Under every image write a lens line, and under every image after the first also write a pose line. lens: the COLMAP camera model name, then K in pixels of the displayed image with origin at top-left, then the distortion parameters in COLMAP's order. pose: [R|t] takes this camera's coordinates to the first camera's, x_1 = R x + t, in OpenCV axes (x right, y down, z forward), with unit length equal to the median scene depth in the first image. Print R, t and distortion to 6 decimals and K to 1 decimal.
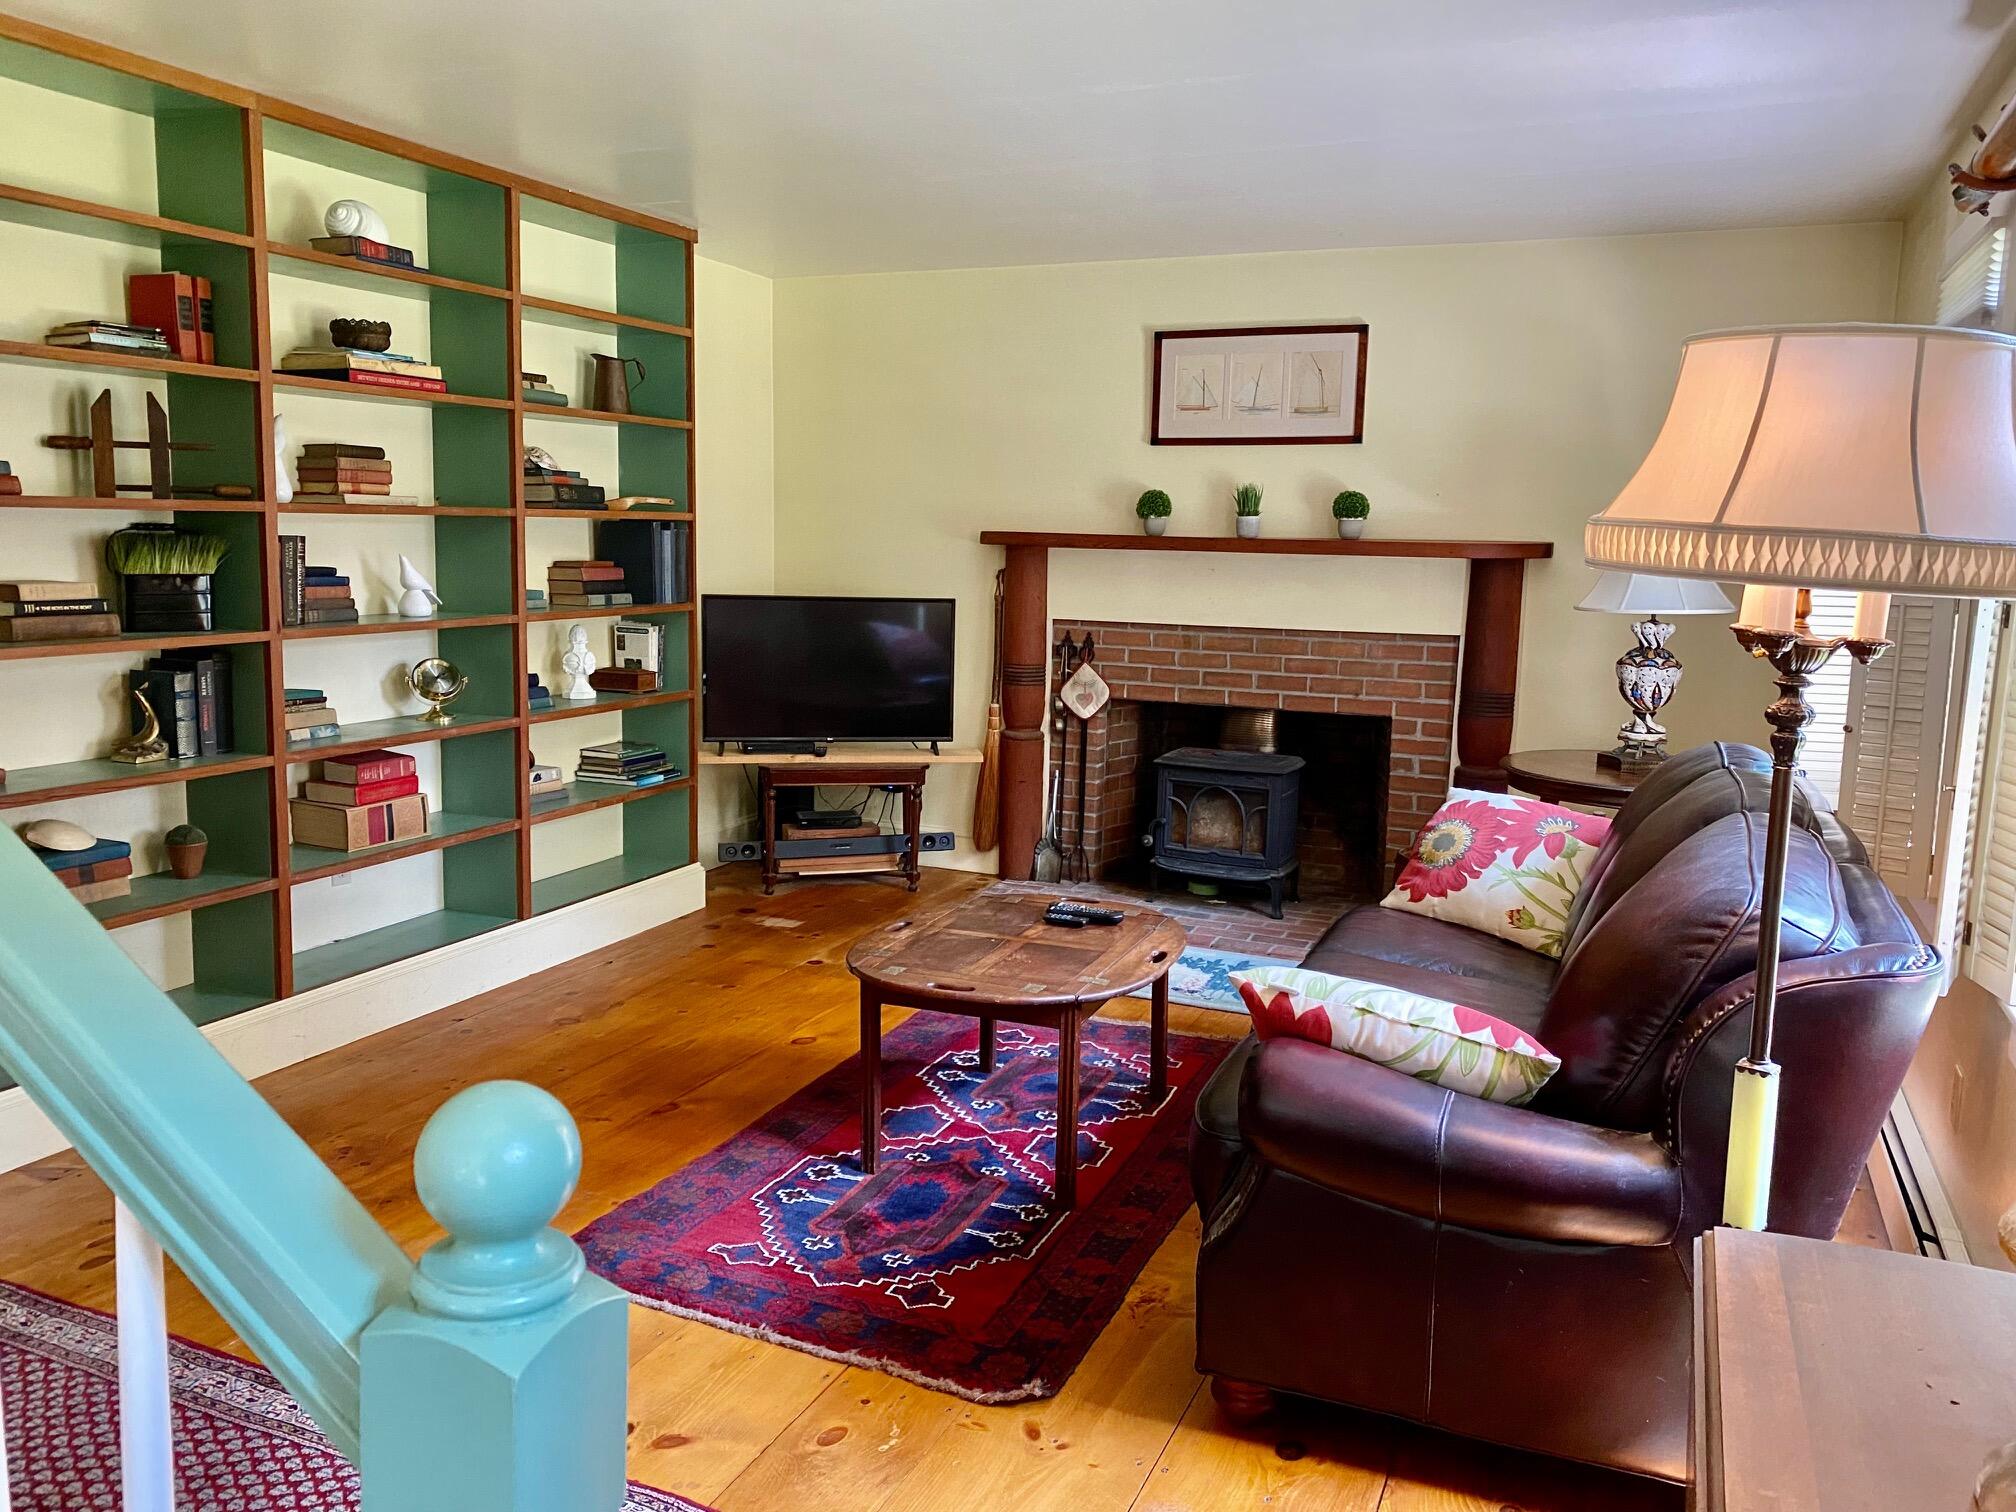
lens RADIAL K [[1549.2, 0, 1000.5], [0, 1549.2, 752.7], [0, 0, 1]] dist [0.055055, -0.047023]
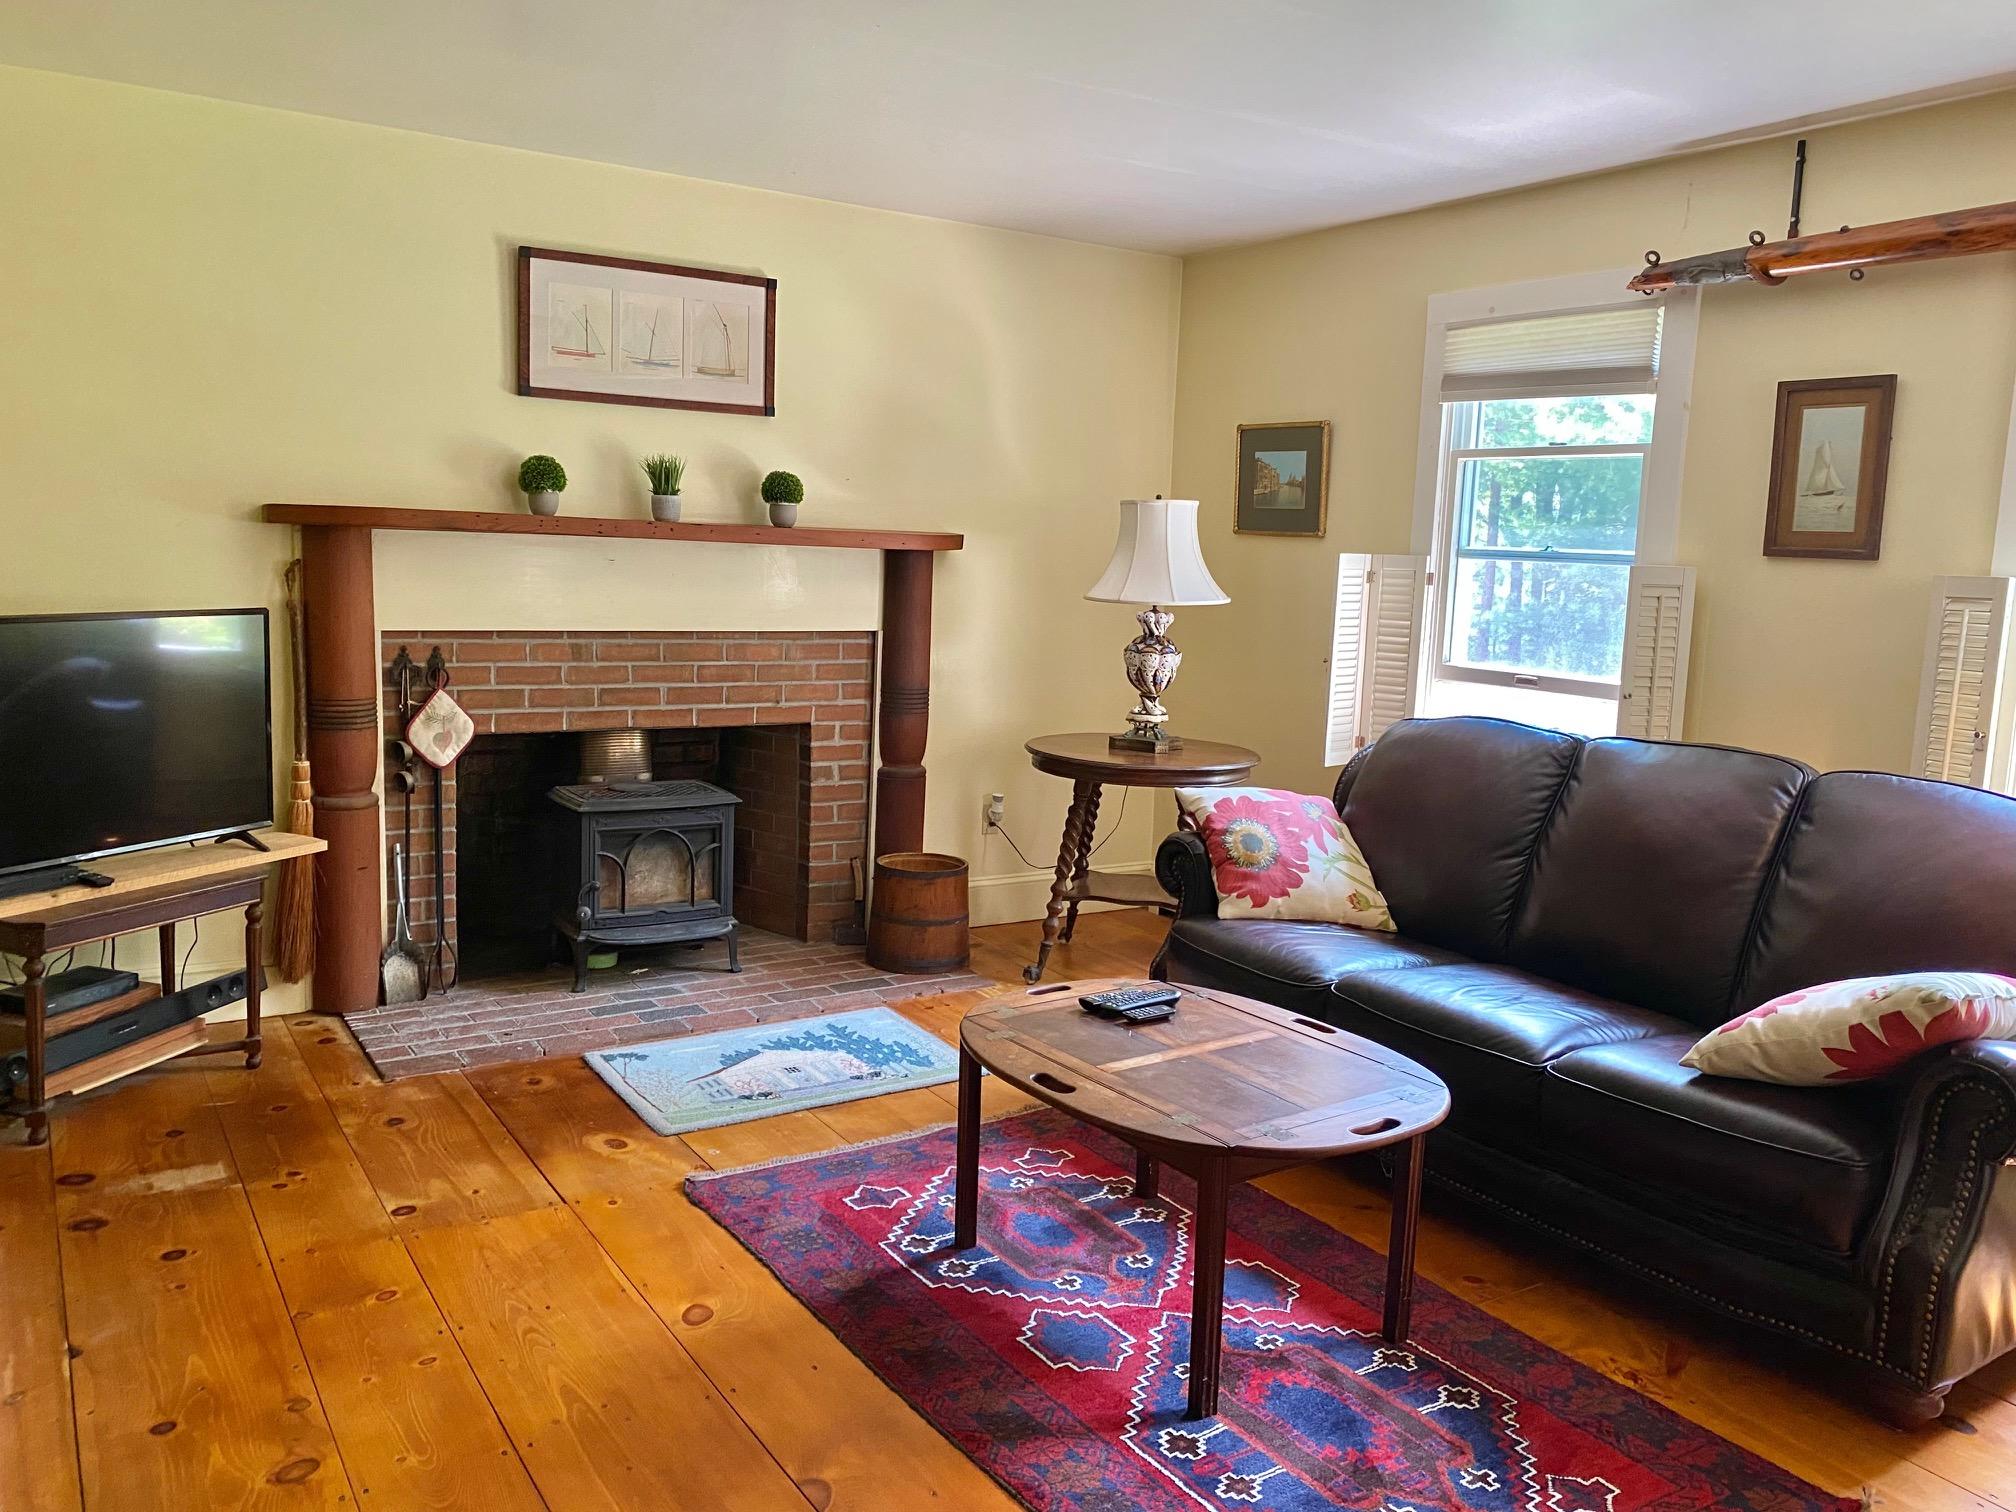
lens RADIAL K [[1549.2, 0, 1006.0], [0, 1549.2, 749.2], [0, 0, 1]] dist [0.055055, -0.047023]
pose [[0.549479, -0.112876, 0.827848, -0.440454], [0.093796, 0.992902, 0.073125, -0.063973], [-0.830226, 0.037468, 0.556166, 0.409506]]
